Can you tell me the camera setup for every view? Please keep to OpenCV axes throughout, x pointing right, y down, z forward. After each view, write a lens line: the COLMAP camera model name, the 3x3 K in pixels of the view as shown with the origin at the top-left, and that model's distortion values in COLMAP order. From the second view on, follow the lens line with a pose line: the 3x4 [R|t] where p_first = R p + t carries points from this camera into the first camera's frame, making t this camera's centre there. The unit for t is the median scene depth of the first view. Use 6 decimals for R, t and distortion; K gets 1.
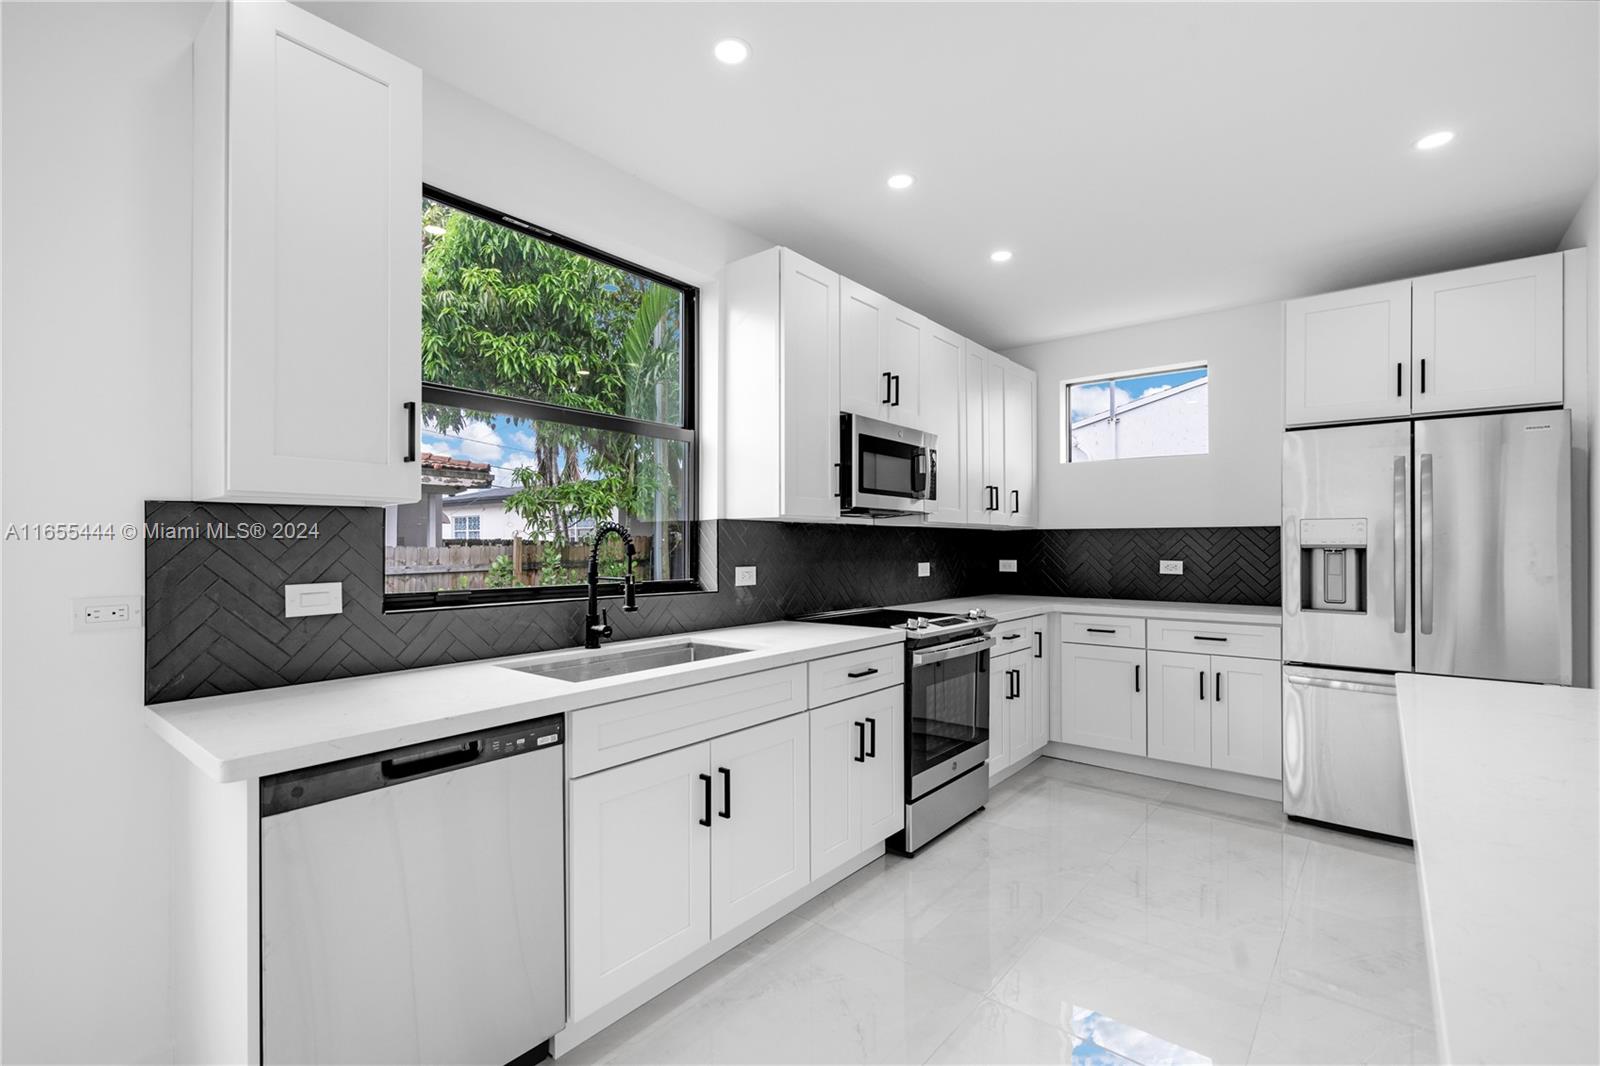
lens RADIAL K [[718.2, 0, 798.0], [0, 718.2, 542.4], [0, 0, 1]] dist [-0.002614, 0.000041]
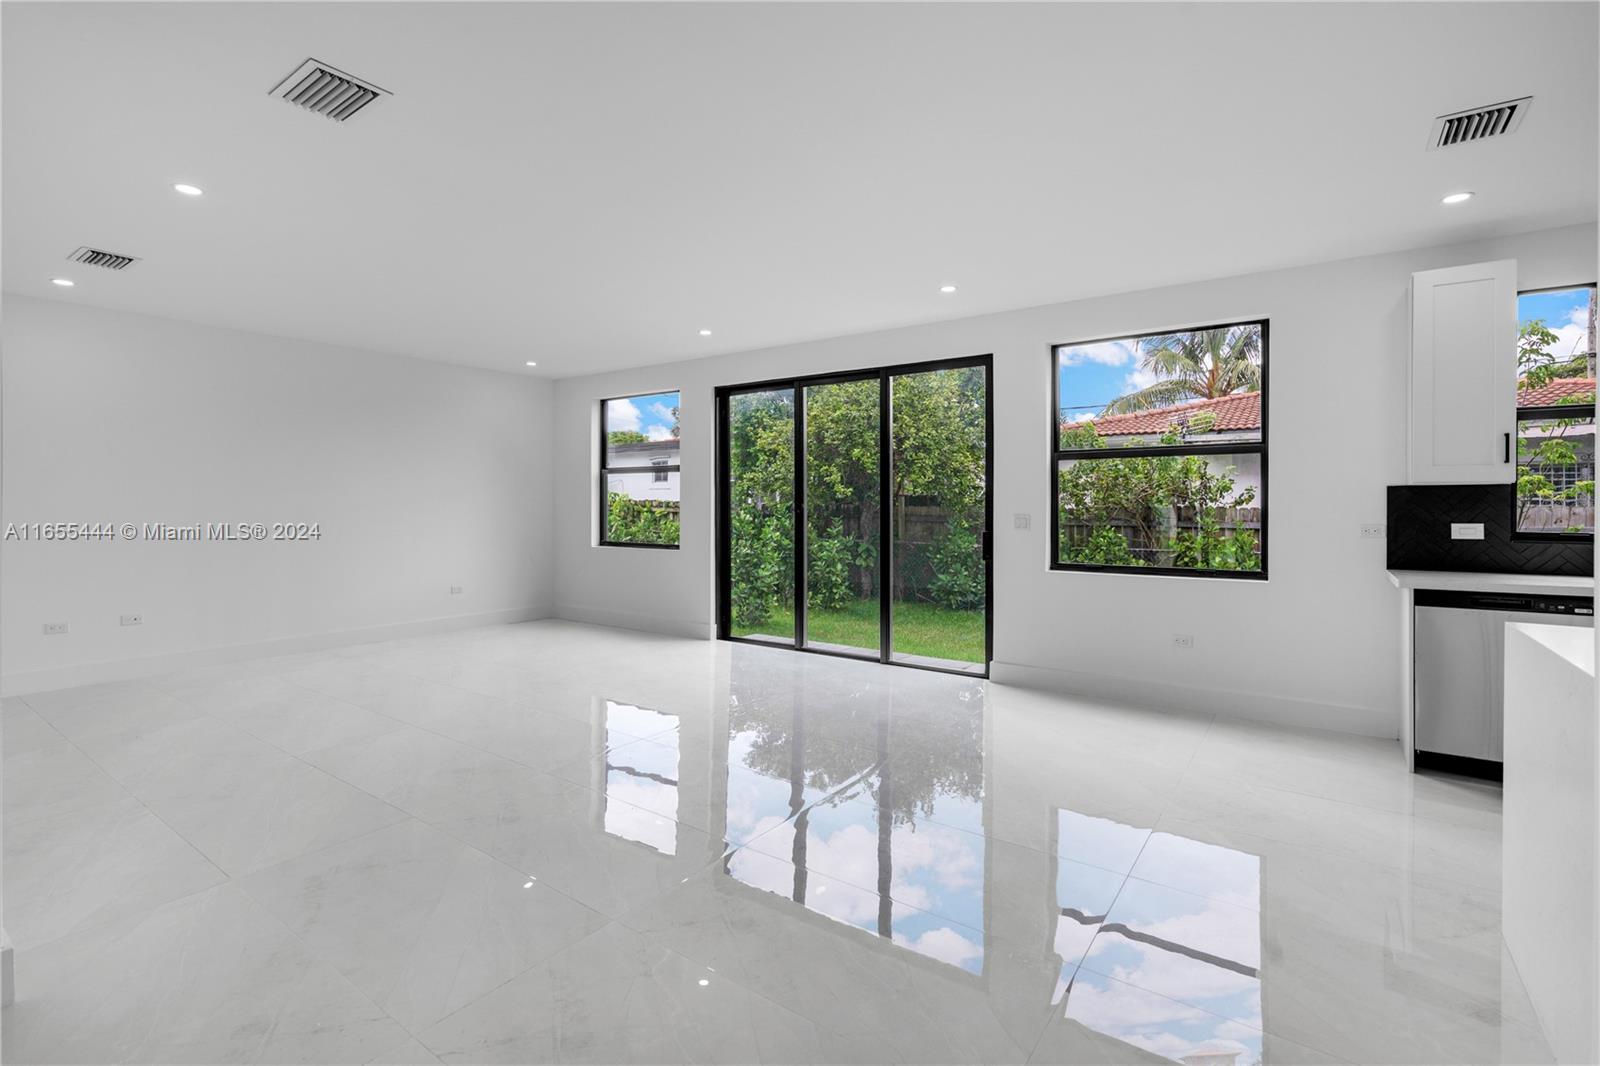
lens RADIAL K [[723.4, 0, 794.5], [0, 723.4, 519.4], [0, 0, 1]] dist [0.001880, 0.000862]
pose [[0.066227, 0.021982, -0.997562, 0.748196], [0.003743, 0.999745, 0.022278, -0.004194], [0.997798, -0.005209, 0.066128, -0.622459]]
